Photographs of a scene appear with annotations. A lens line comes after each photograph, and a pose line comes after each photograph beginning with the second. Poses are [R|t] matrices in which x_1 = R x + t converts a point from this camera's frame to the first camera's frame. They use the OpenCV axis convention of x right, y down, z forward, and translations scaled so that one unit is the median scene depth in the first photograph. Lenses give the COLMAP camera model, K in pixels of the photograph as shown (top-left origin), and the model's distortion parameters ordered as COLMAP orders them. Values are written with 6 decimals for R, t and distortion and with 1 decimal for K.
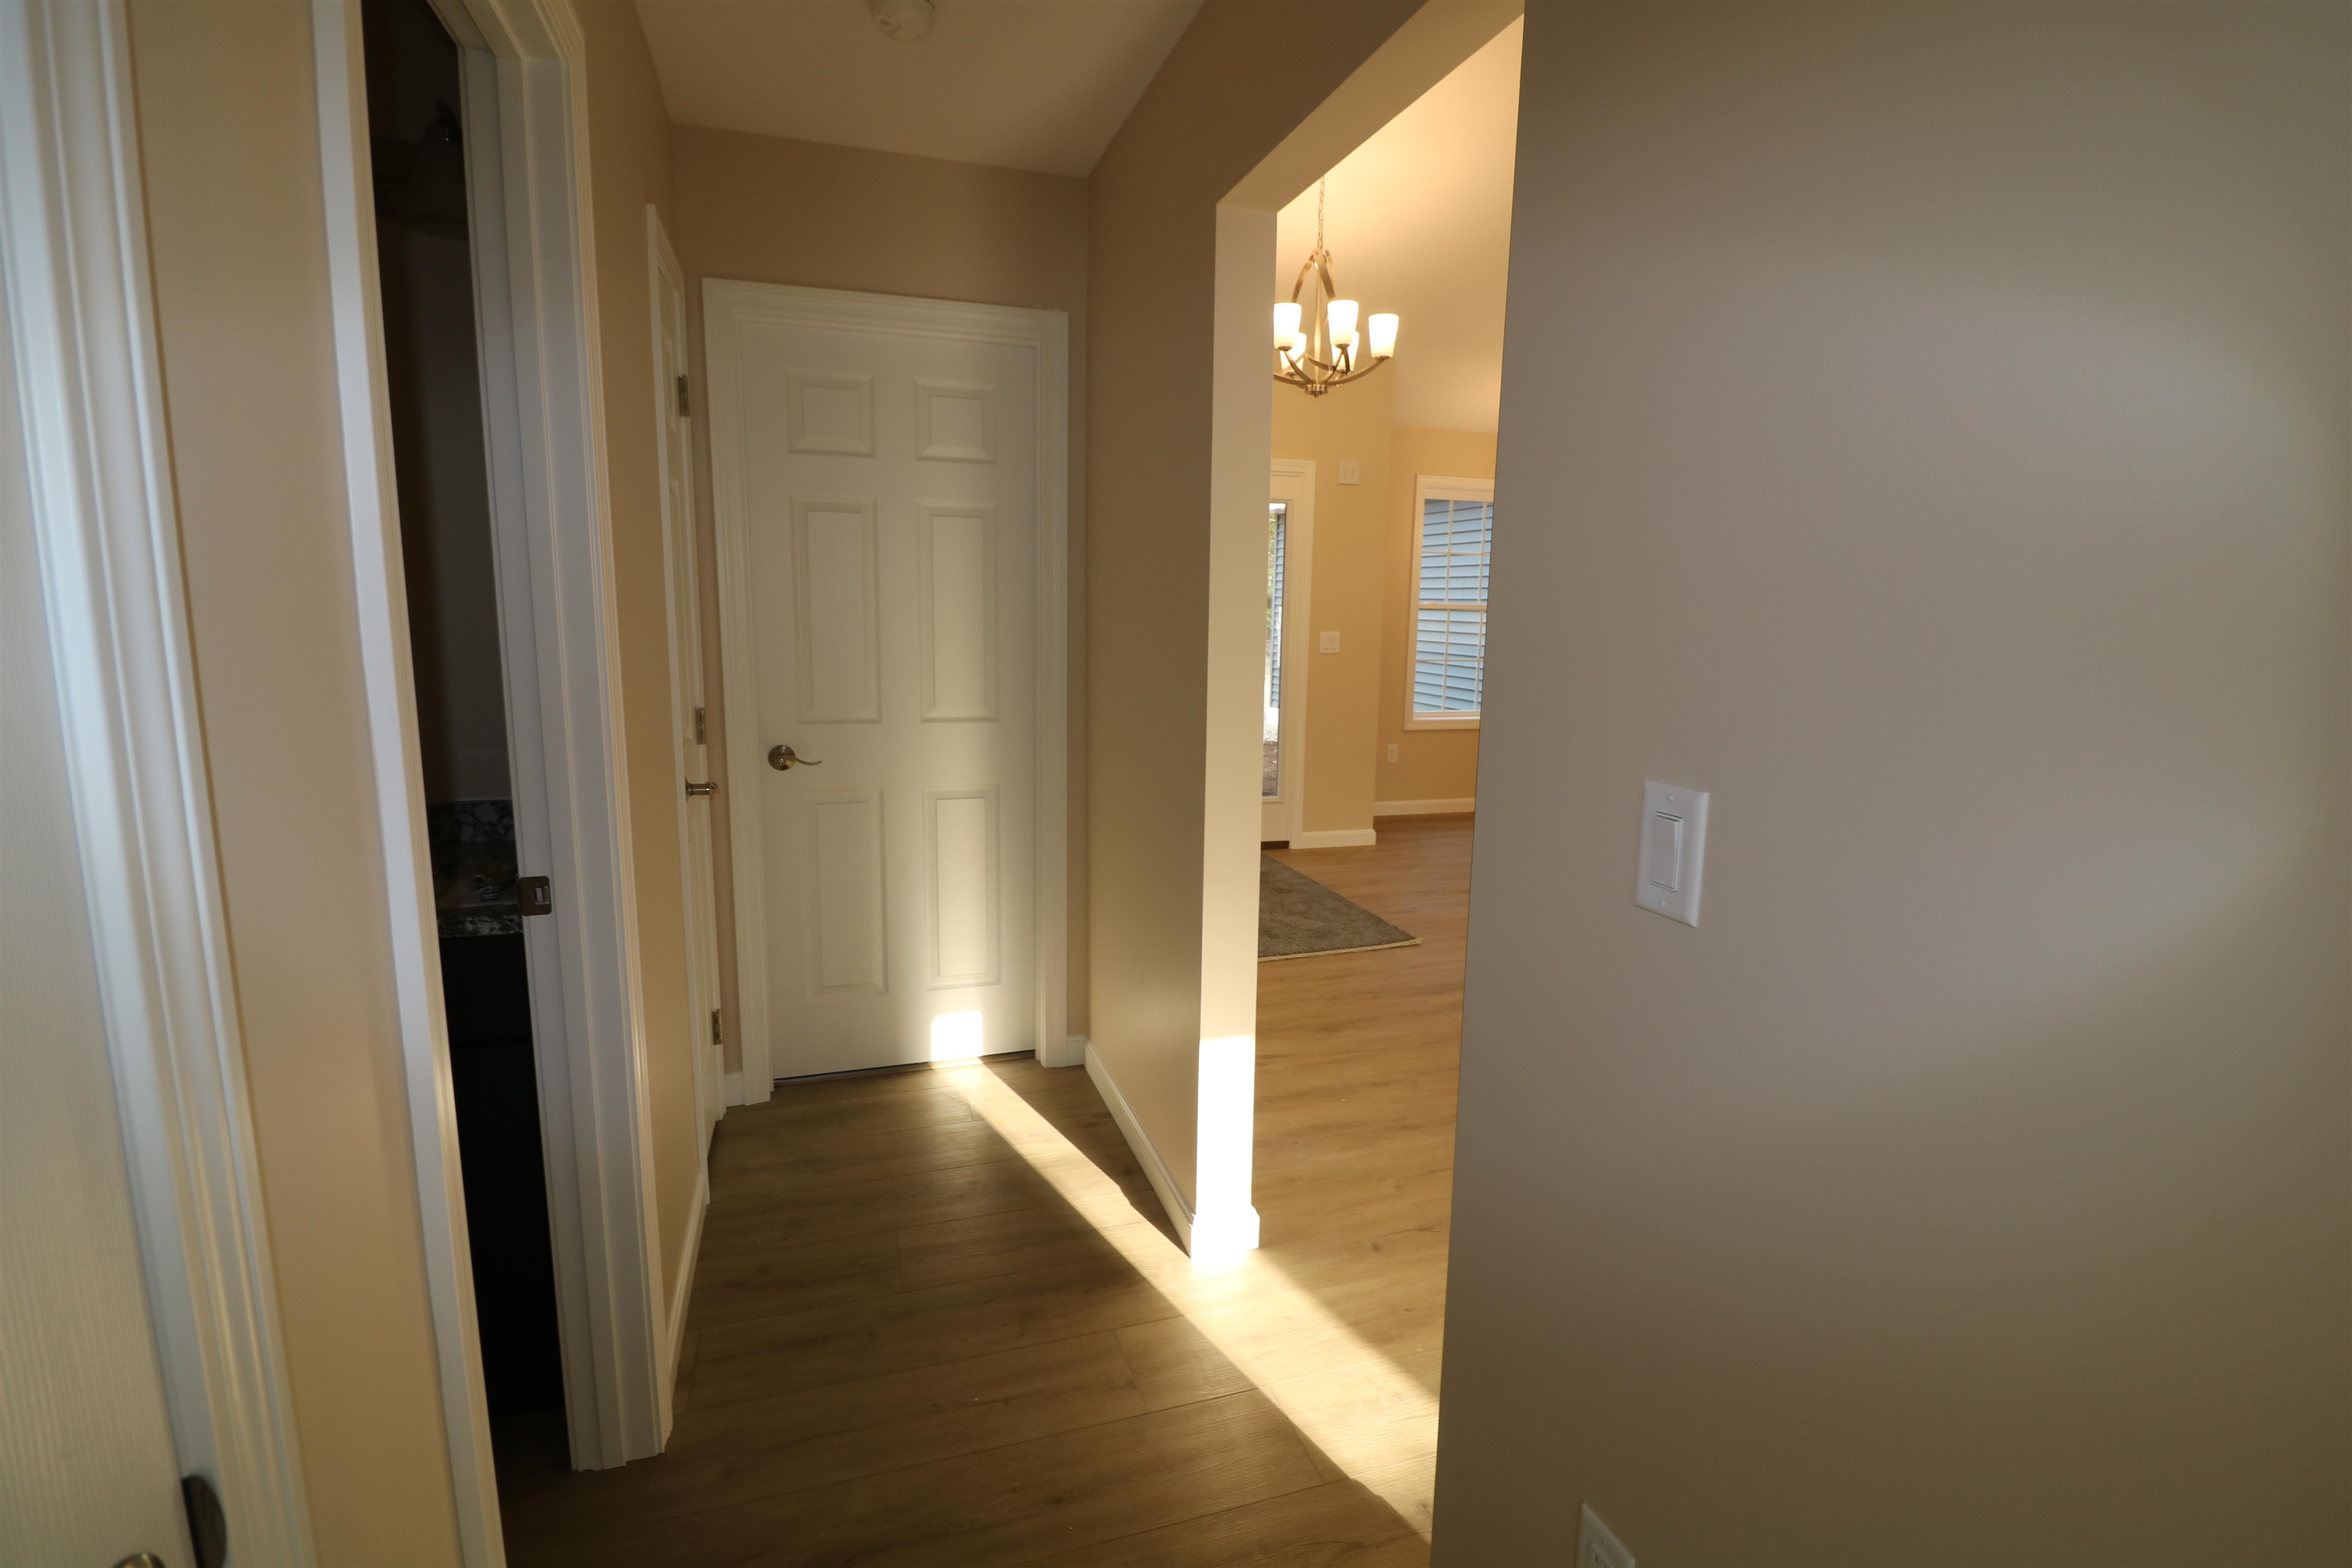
lens RADIAL K [[1086.7, 0, 1186.0], [0, 1086.7, 769.1], [0, 0, 1]] dist [-0.007623, -0.008304]
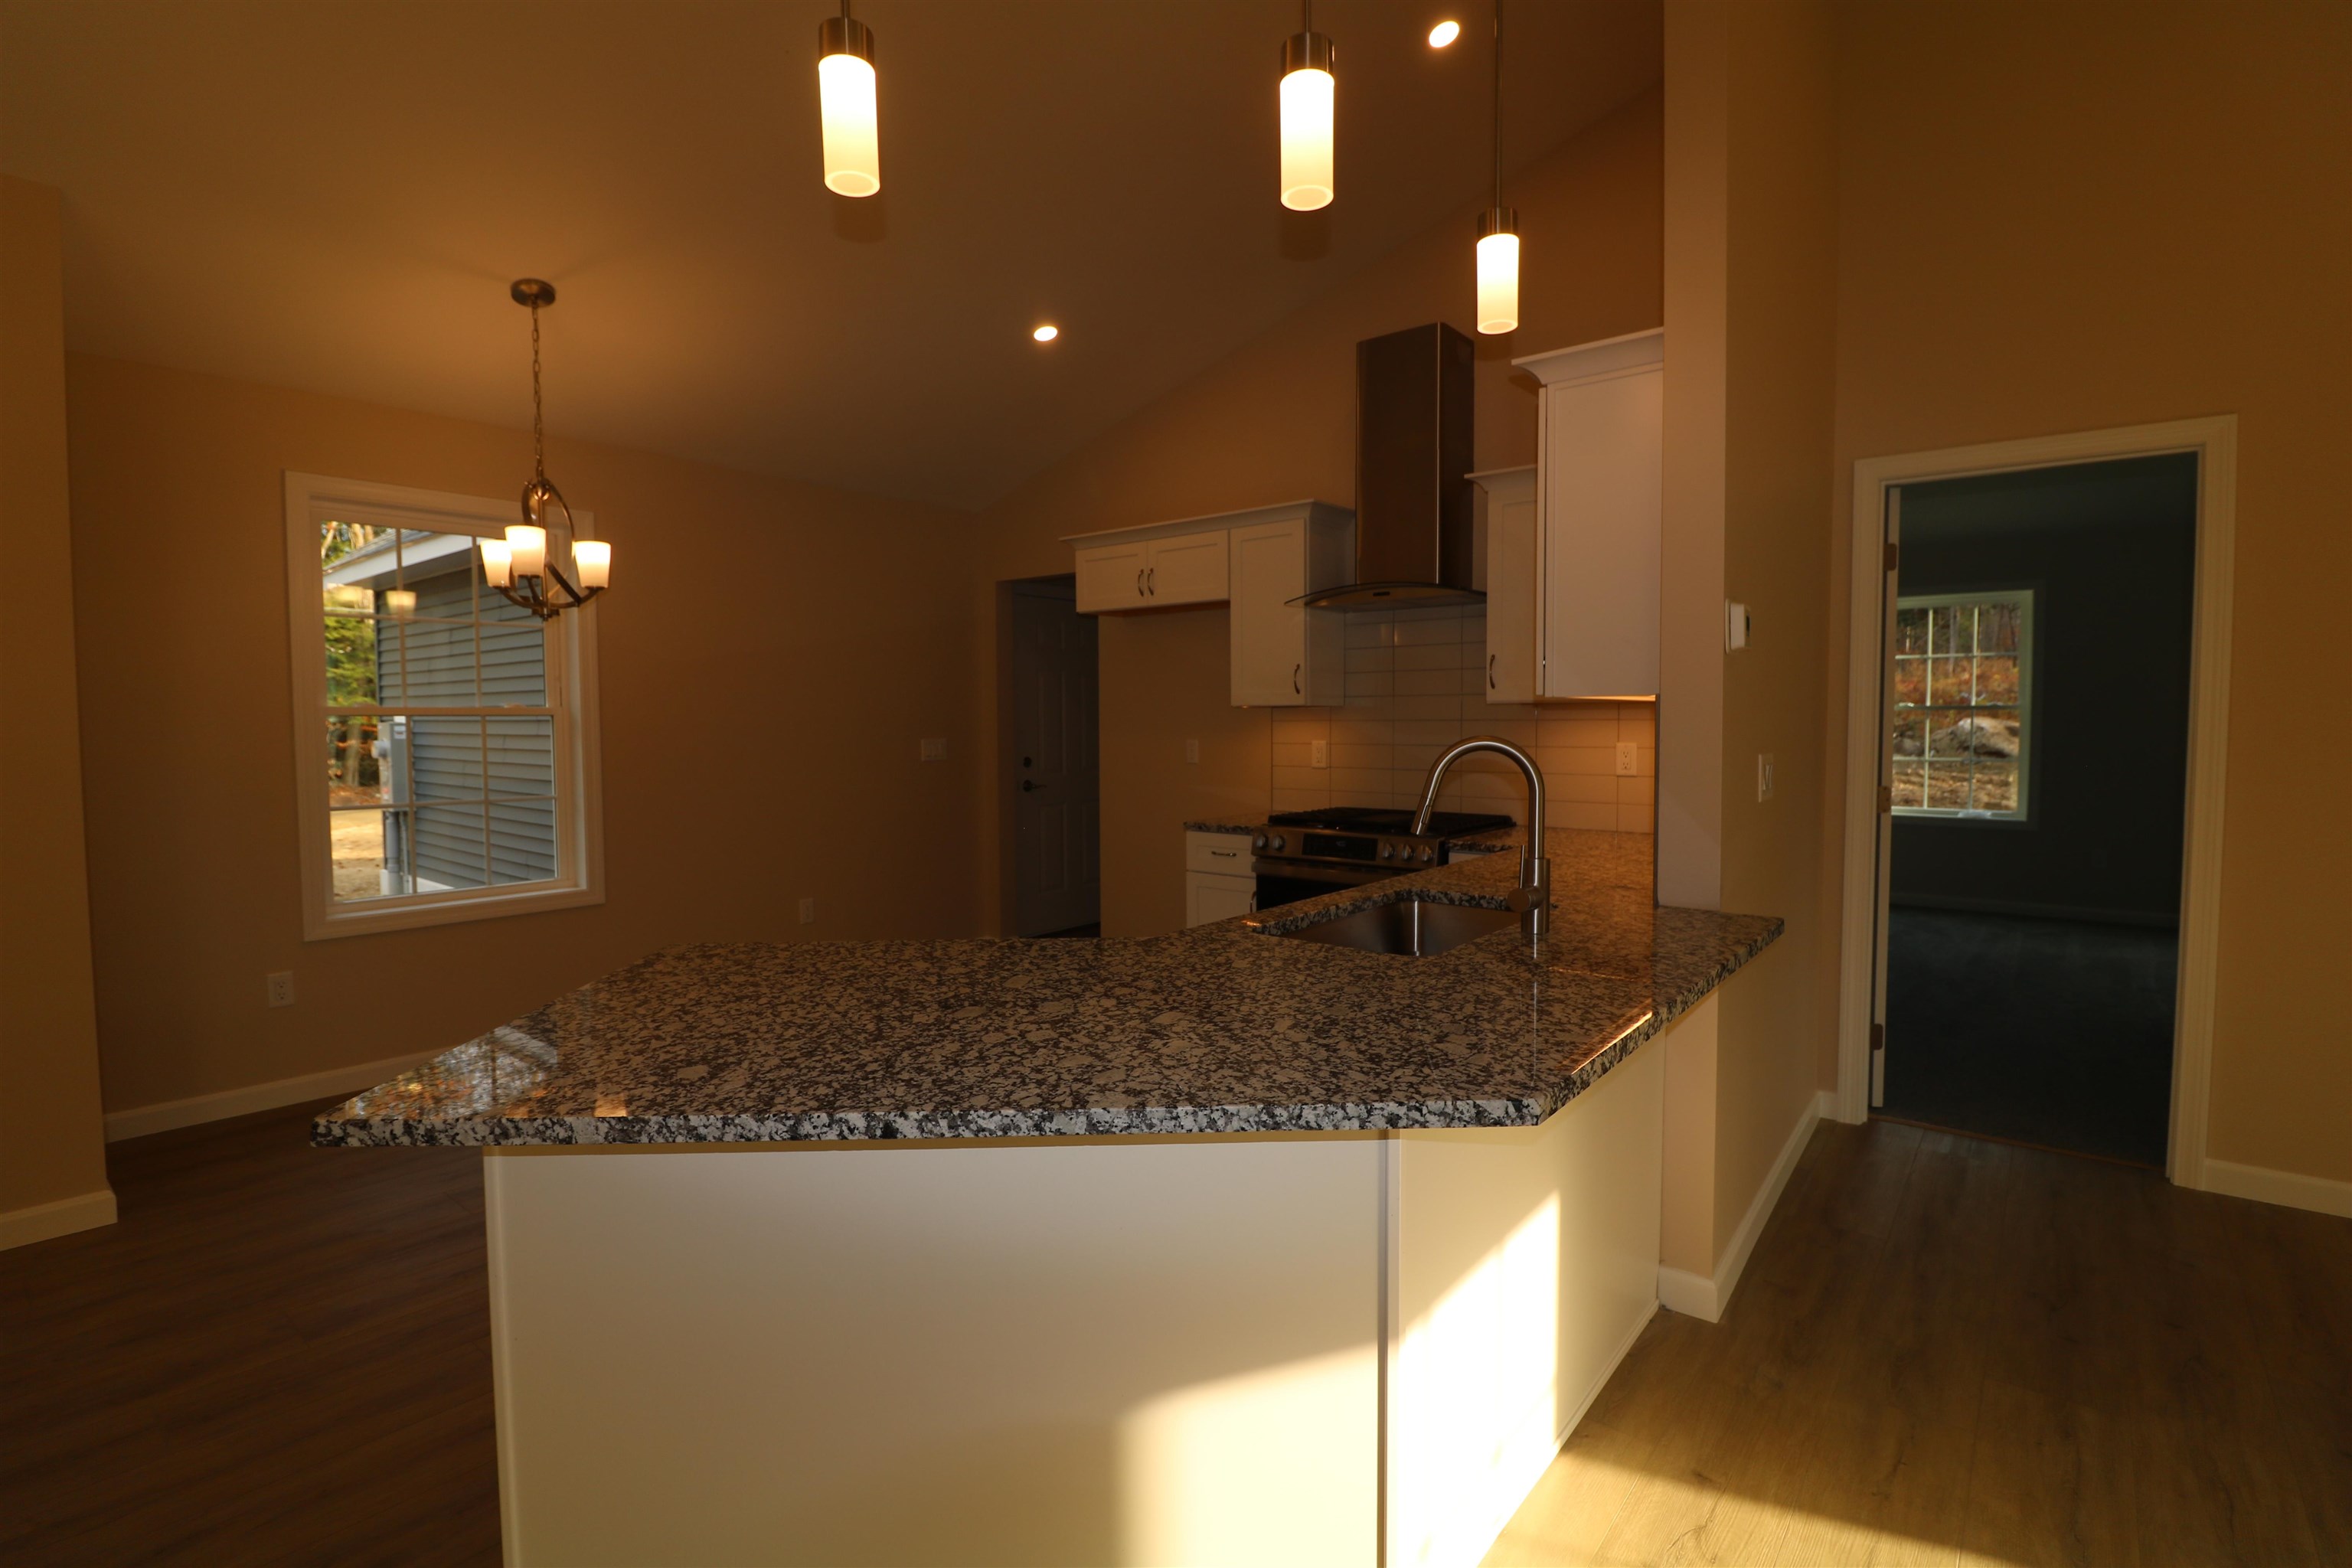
lens RADIAL K [[1086.7, 0, 1180.6], [0, 1086.7, 770.4], [0, 0, 1]] dist [-0.007623, -0.008304]
pose [[0.846231, -0.049445, 0.530518, 0.719422], [0.103436, 0.991988, -0.072536, -0.090986], [-0.522680, 0.116257, 0.844565, 0.795355]]
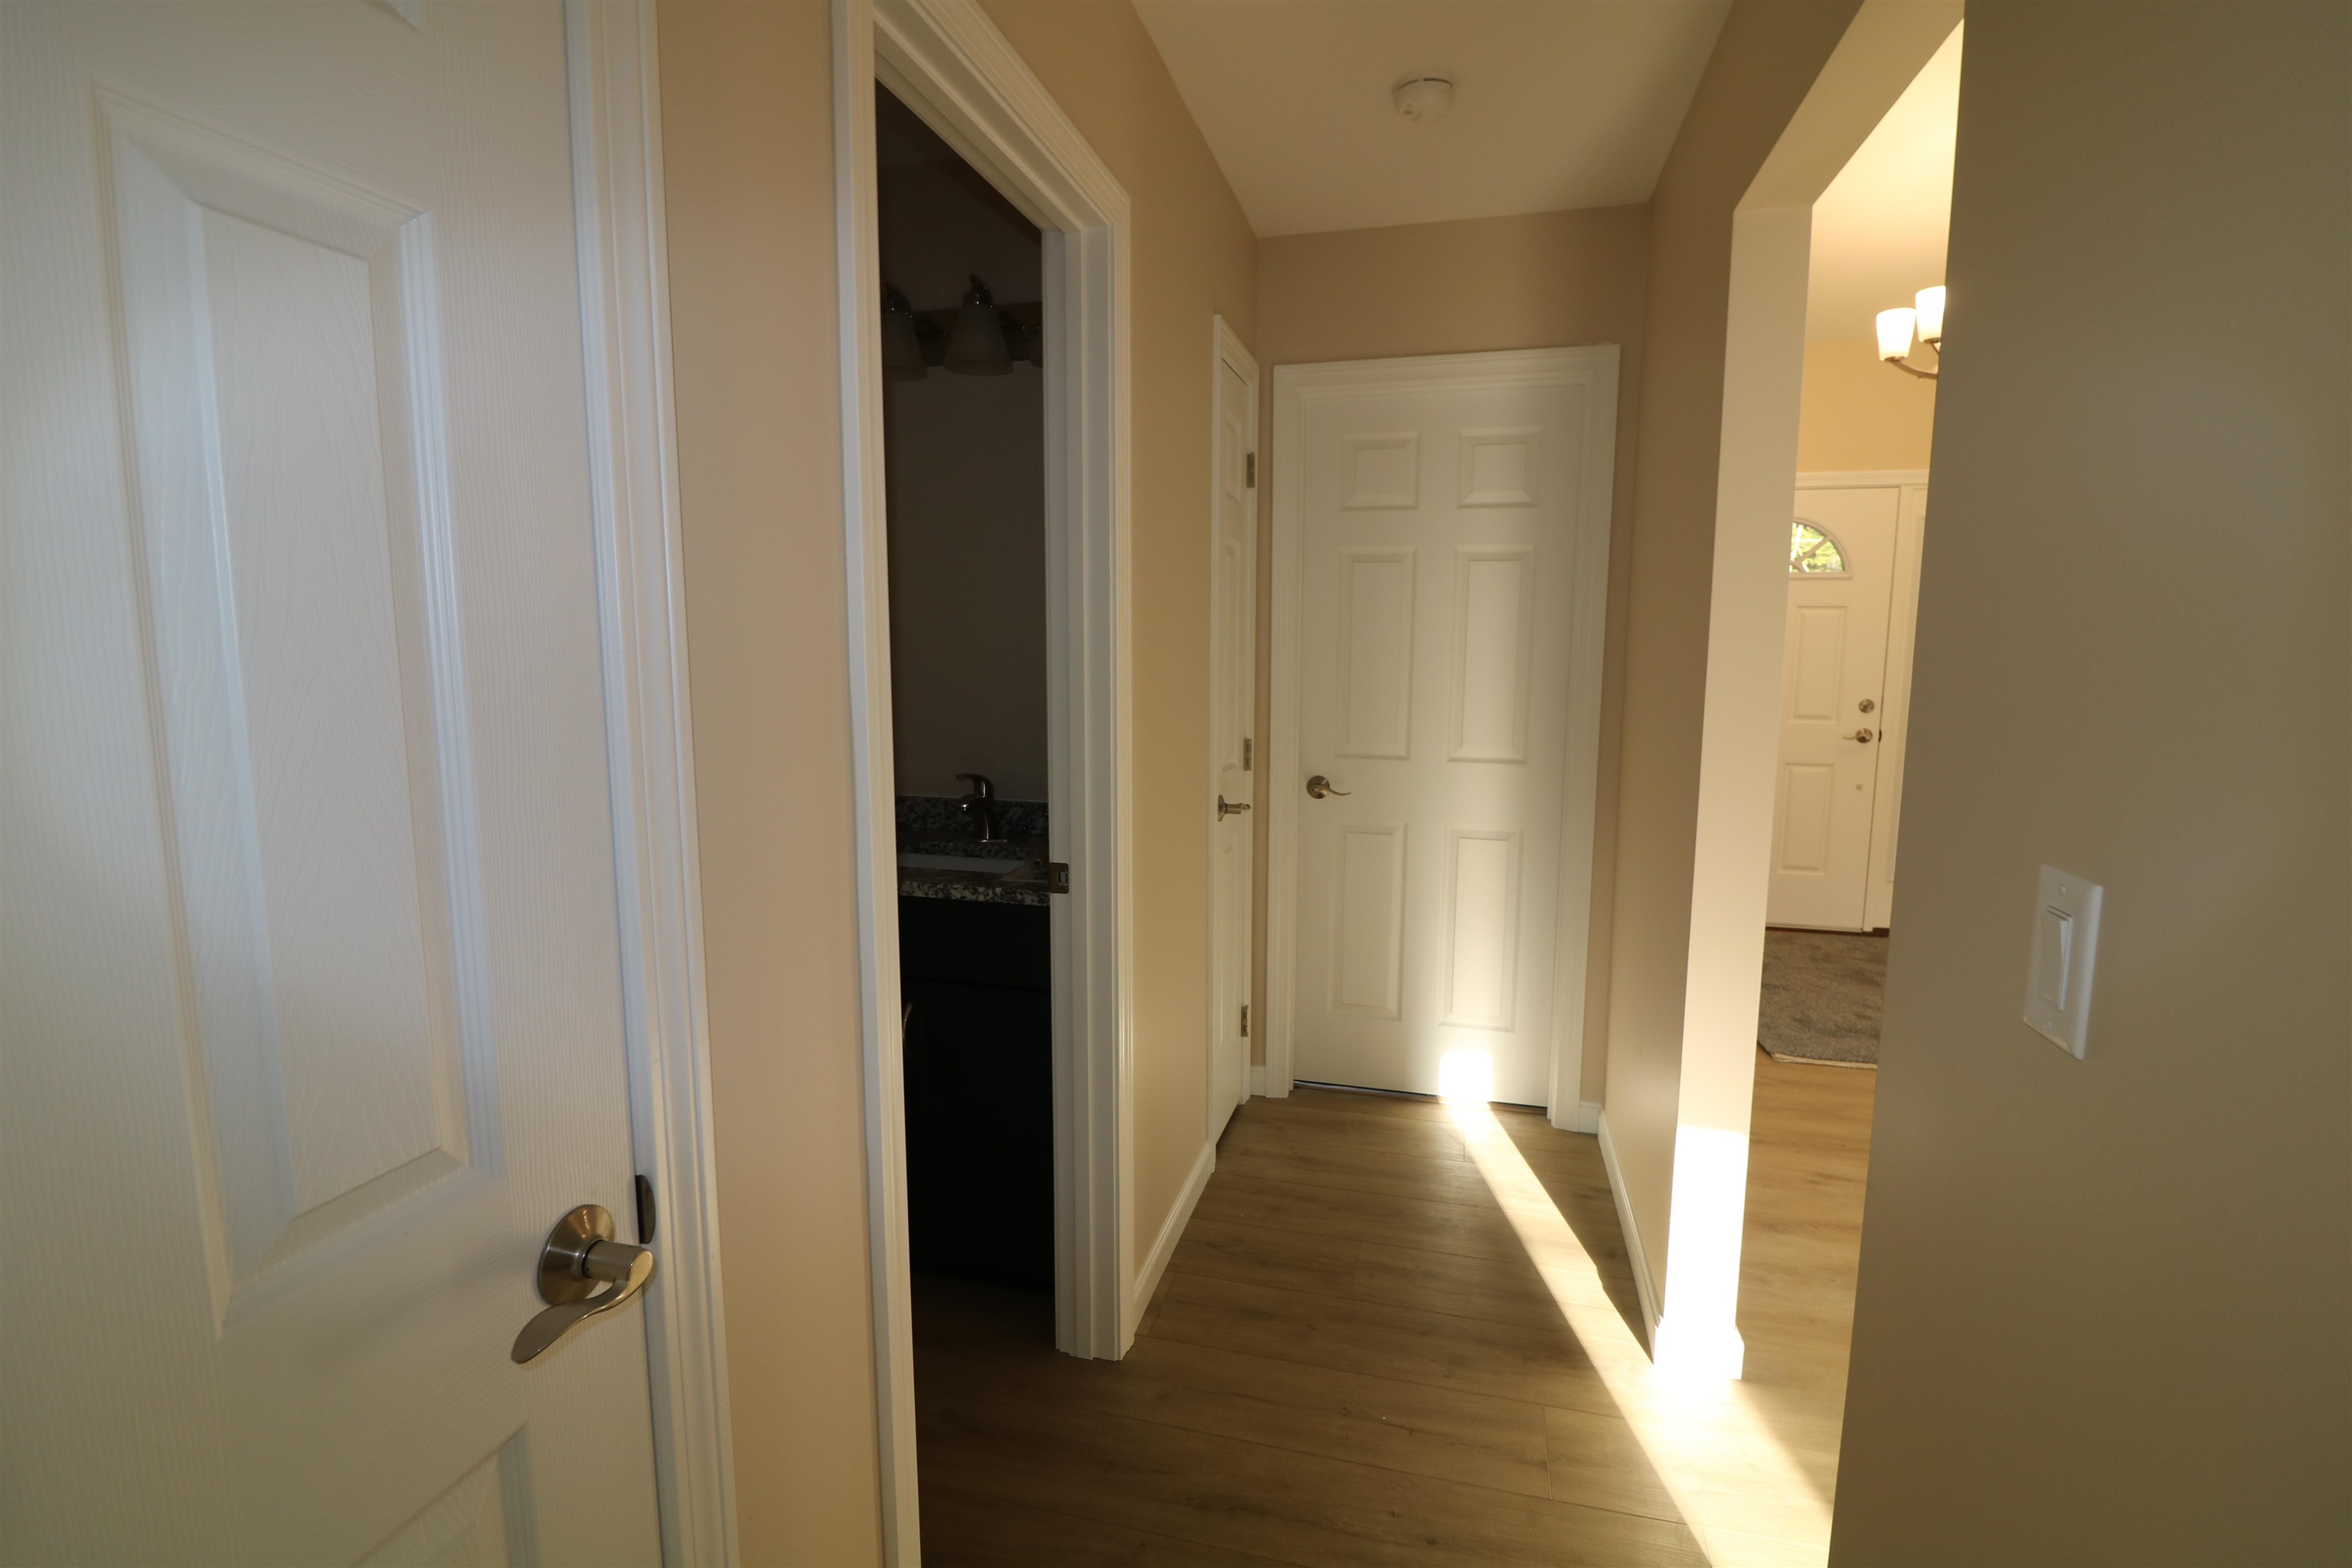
lens RADIAL K [[1086.7, 0, 1176.8], [0, 1086.7, 771.7], [0, 0, 1]] dist [-0.007623, -0.008304]
pose [[0.834025, 0.054373, -0.549040, 0.111850], [-0.074329, 0.997133, -0.014160, 0.000173], [0.546697, 0.052620, 0.835676, 0.001921]]
